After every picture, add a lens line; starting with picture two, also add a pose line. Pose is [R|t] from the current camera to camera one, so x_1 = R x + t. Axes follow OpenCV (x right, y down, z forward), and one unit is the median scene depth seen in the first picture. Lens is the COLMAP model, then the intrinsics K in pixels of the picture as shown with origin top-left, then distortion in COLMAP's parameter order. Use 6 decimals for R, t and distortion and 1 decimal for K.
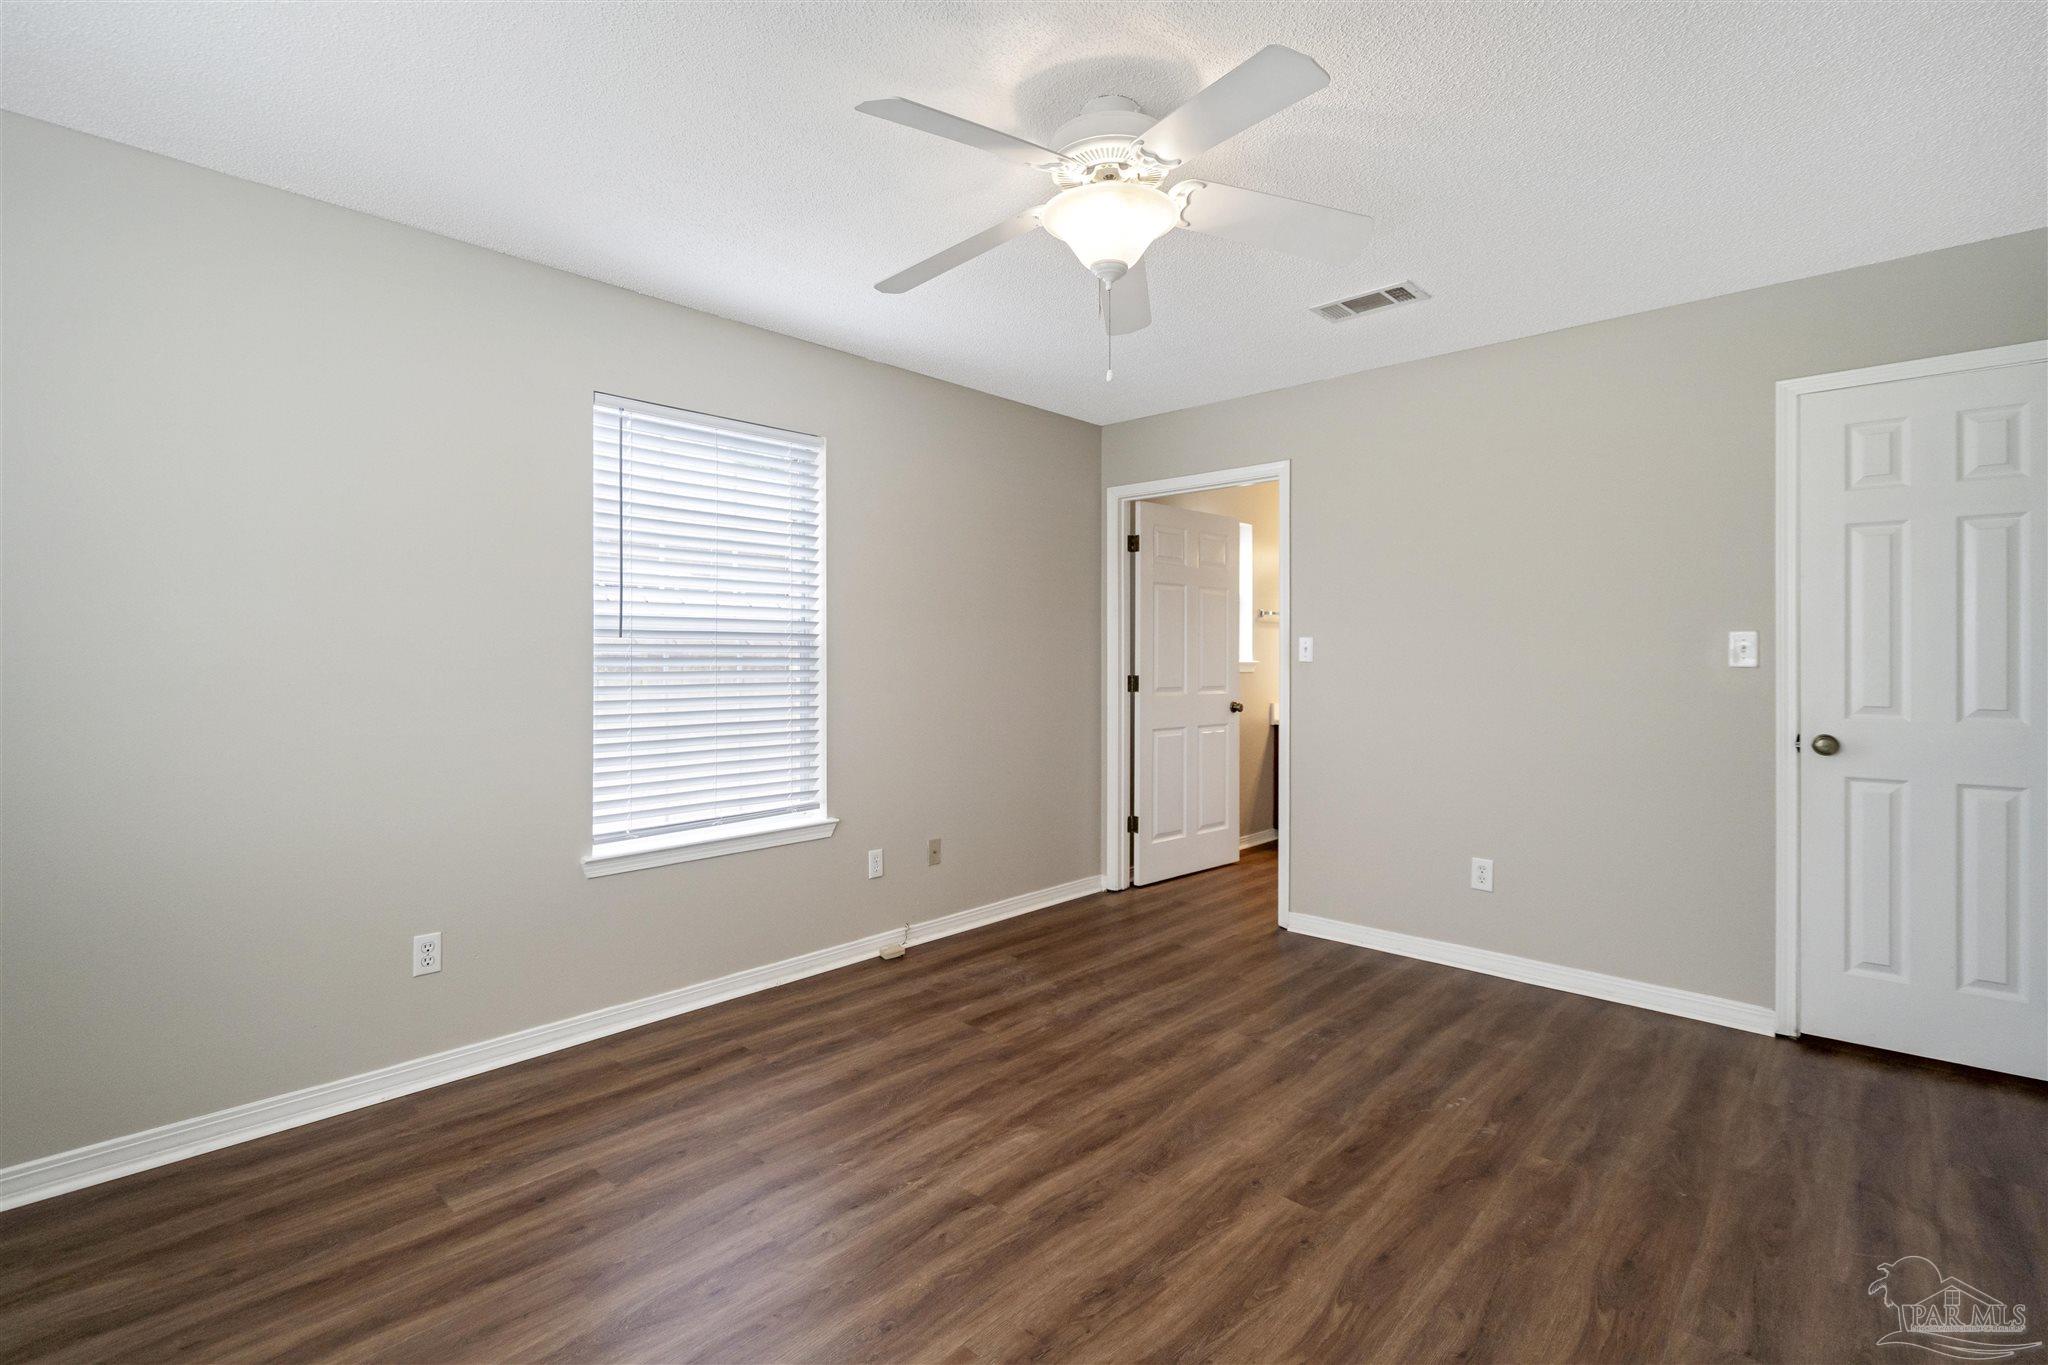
lens RADIAL K [[940.7, 0, 1019.9], [0, 940.7, 672.8], [0, 0, 1]] dist [-0.000602, 0.001171]
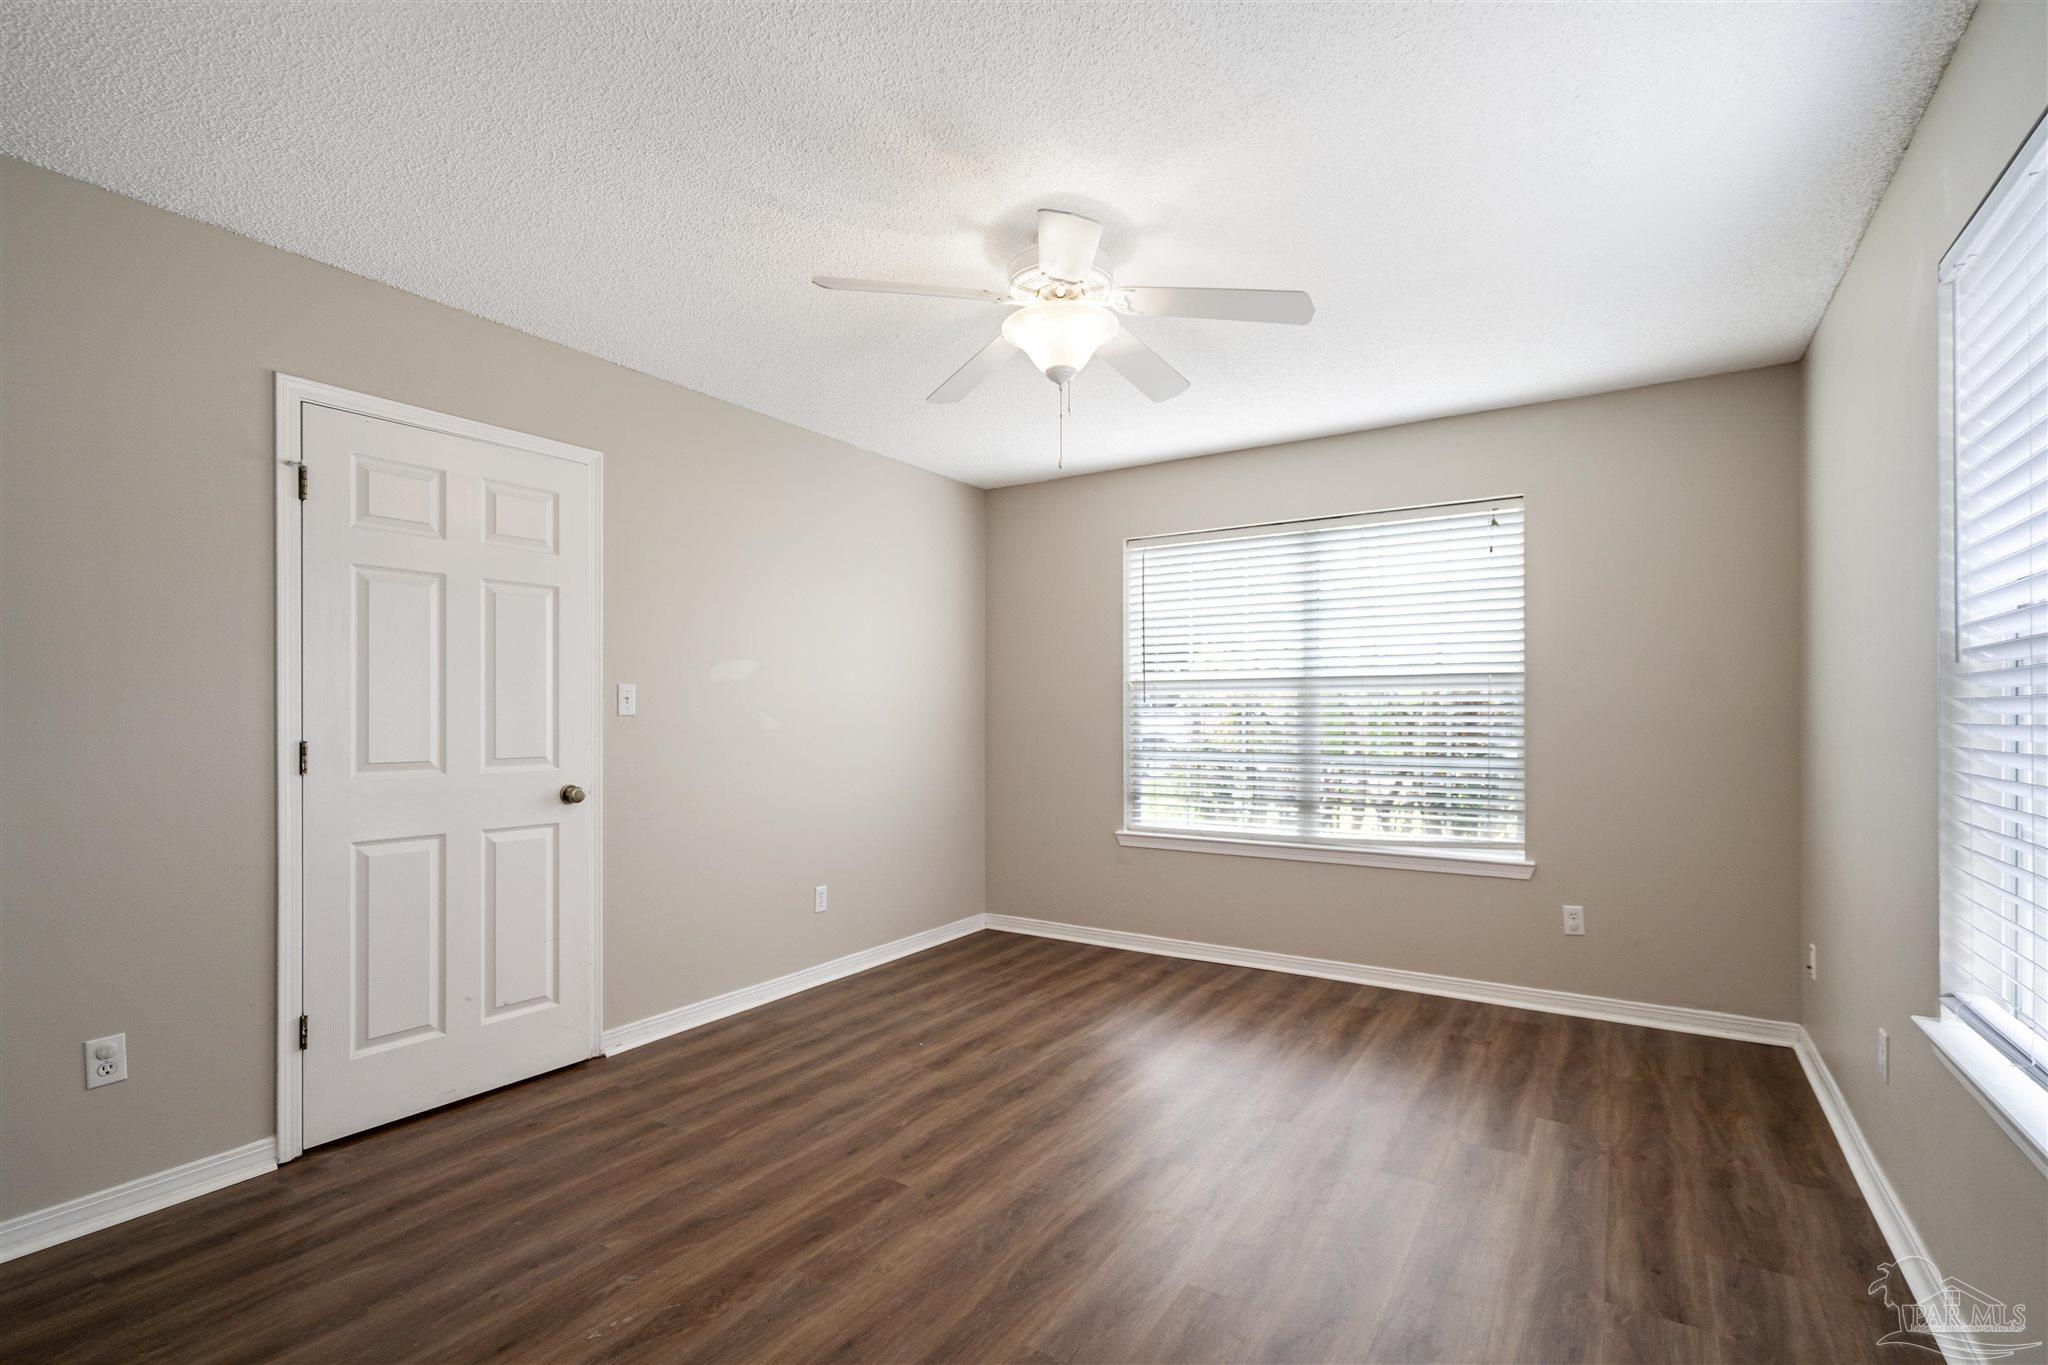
lens RADIAL K [[940.7, 0, 1026.6], [0, 940.7, 694.4], [0, 0, 1]] dist [-0.000602, 0.001171]
pose [[-0.984037, -0.005030, -0.177893, 0.342331], [-0.004823, 0.999987, -0.001594, -0.024096], [0.177899, -0.000711, -0.984048, 2.105095]]
